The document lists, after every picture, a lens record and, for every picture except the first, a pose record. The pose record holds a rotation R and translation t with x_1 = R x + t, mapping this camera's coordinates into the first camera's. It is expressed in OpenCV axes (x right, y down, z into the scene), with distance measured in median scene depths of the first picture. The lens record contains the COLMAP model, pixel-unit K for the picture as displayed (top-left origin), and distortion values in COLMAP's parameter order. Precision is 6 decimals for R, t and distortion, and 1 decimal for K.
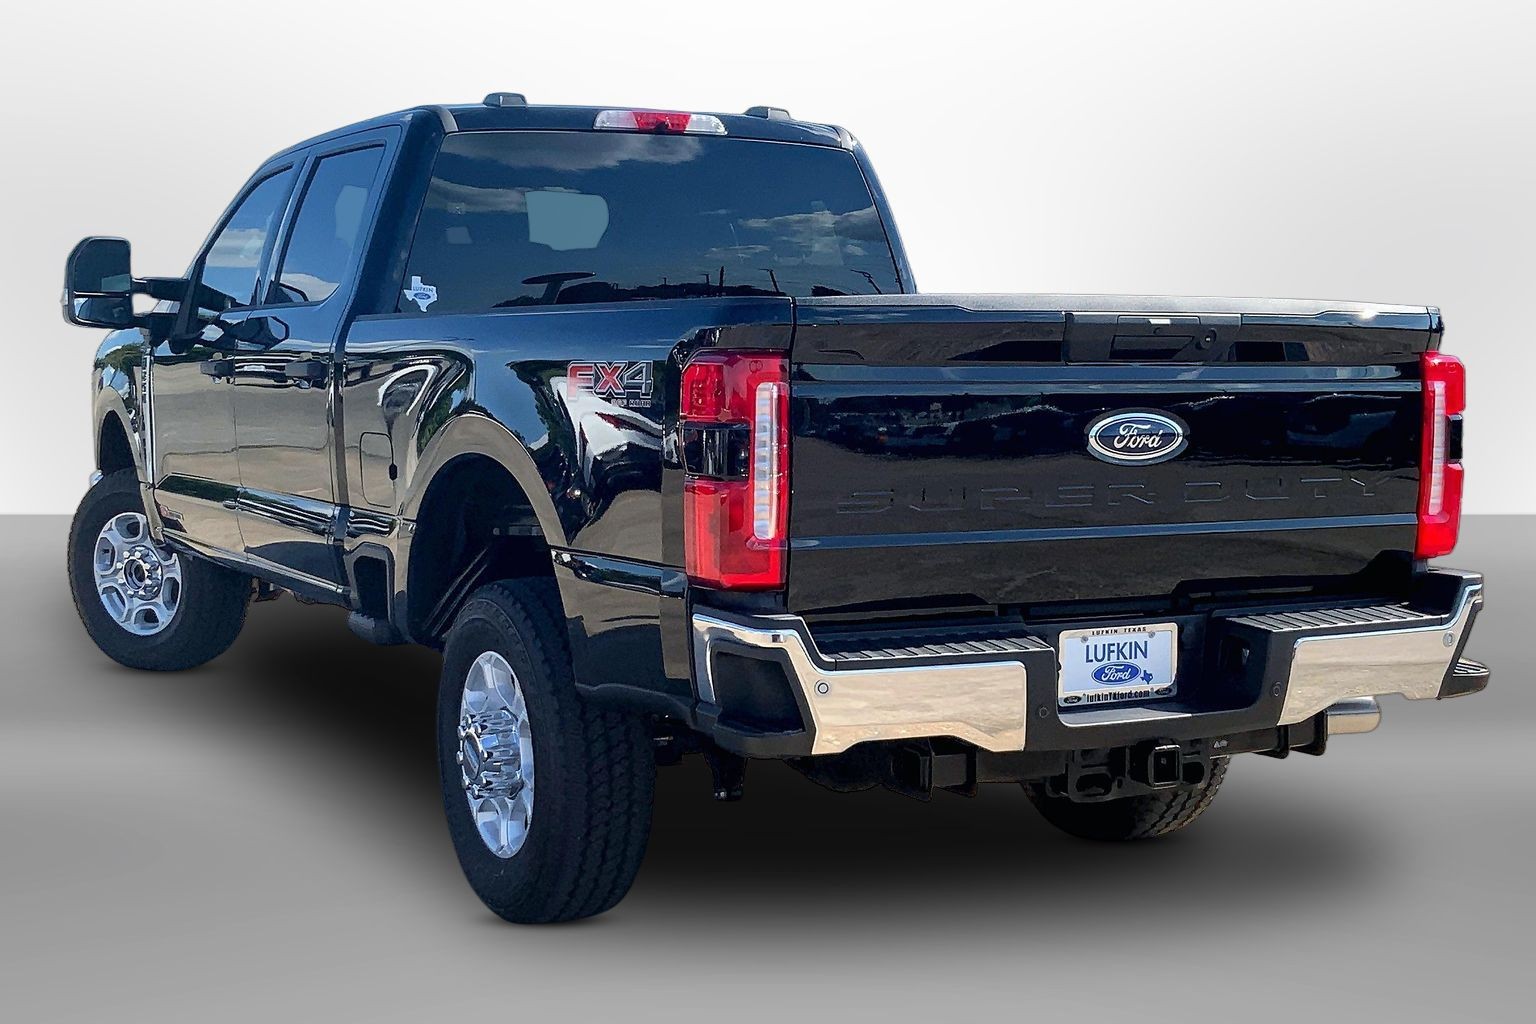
lens RADIAL K [[1902.8, 0, 768.7], [0, 1902.8, 494.9], [0, 0, 1]] dist [0.117804, 0.000000]
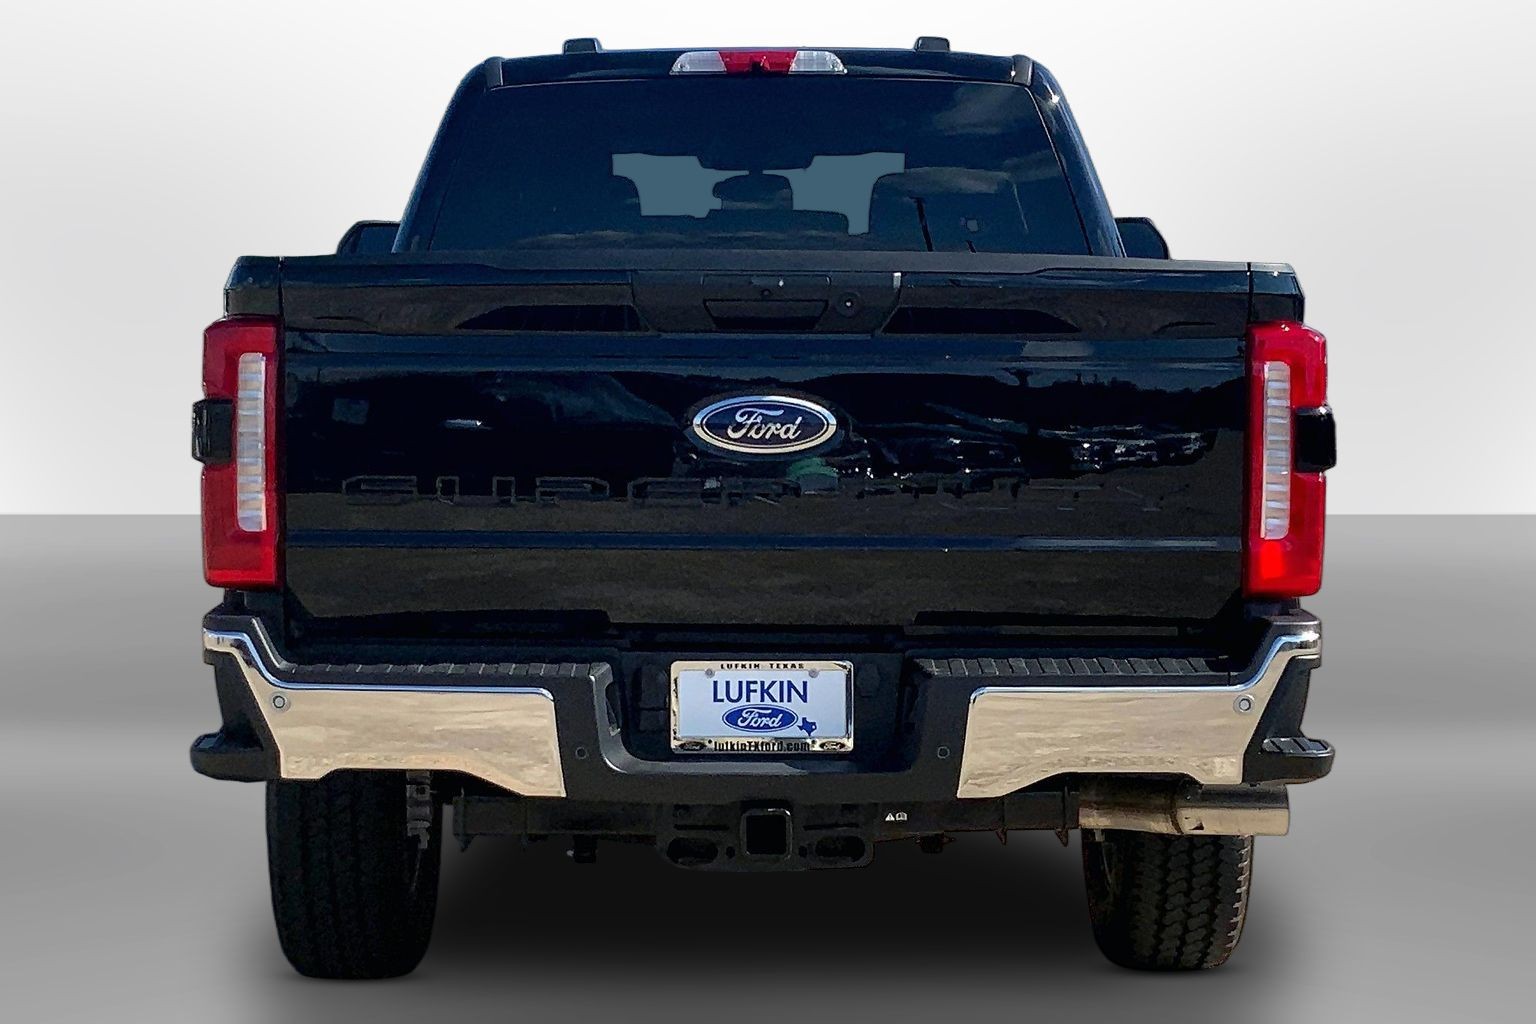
lens RADIAL K [[2338.5, 0, 766.9], [0, 2338.5, 526.8], [0, 0, 1]] dist [0.071776, 0.000000]
pose [[0.919626, 0.030470, -0.391612, 0.570314], [-0.032206, 0.999479, 0.002137, 0.010187], [0.391473, 0.010647, 0.920128, 0.091167]]
